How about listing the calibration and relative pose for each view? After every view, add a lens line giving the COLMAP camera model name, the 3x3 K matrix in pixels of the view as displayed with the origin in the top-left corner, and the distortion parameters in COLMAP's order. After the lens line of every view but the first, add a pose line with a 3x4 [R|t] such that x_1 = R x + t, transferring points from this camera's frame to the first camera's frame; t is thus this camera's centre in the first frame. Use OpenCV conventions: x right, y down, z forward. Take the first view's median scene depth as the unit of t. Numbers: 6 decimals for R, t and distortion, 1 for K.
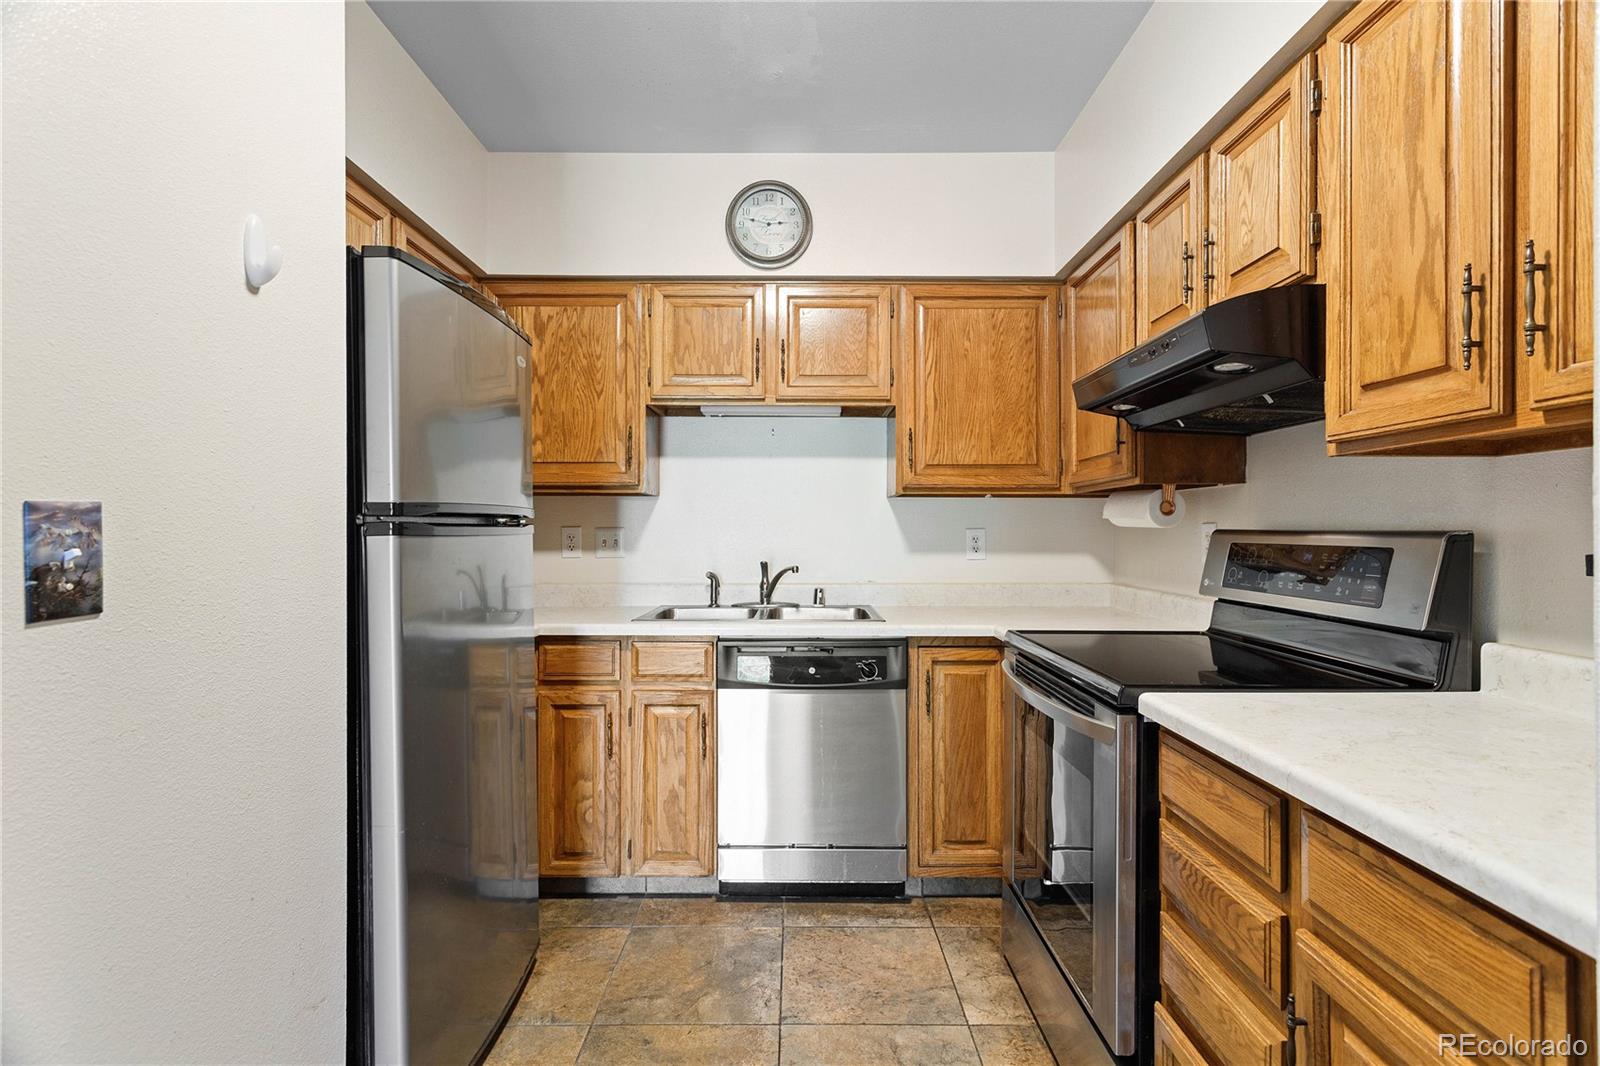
lens RADIAL K [[751.1, 0, 800.0], [0, 751.1, 533.0], [0, 0, 1]] dist [0.000079, 0.000645]
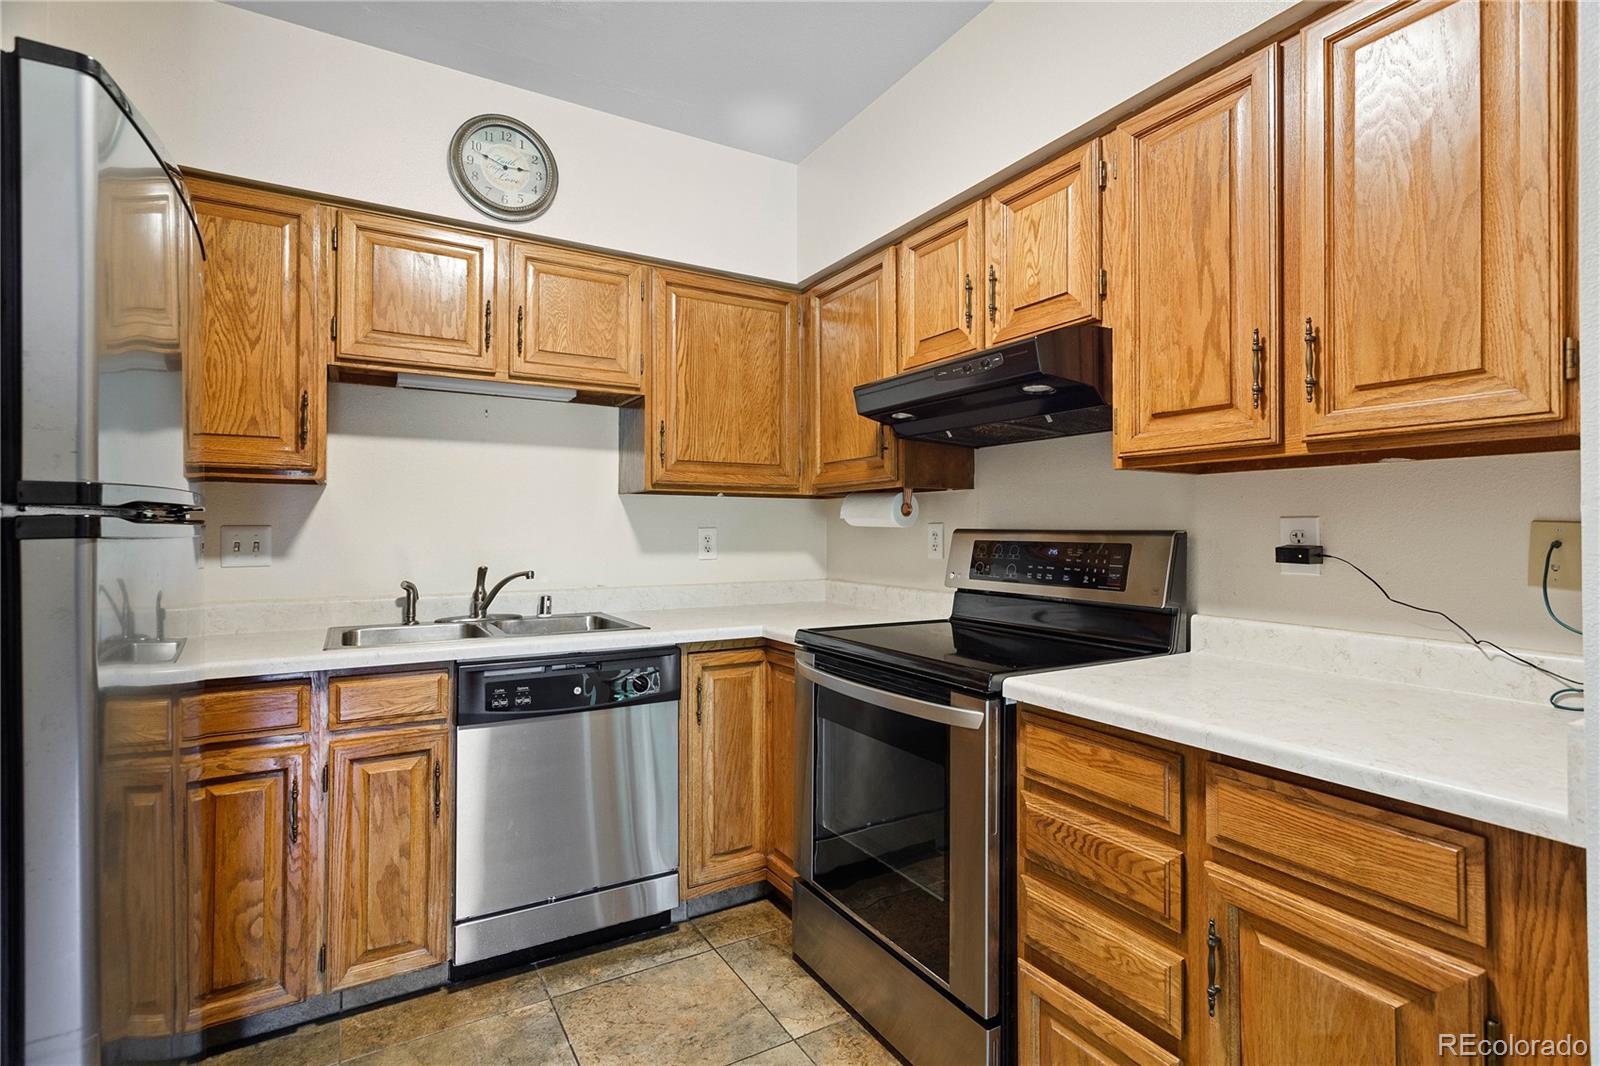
lens RADIAL K [[757.0, 0, 795.5], [0, 757.0, 523.1], [0, 0, 1]] dist [0.002924, 0.000728]
pose [[0.862586, 0.004277, 0.505892, -0.218644], [0.001582, 0.999937, -0.011150, -0.001007], [-0.505908, 0.010418, 0.862525, 0.118509]]
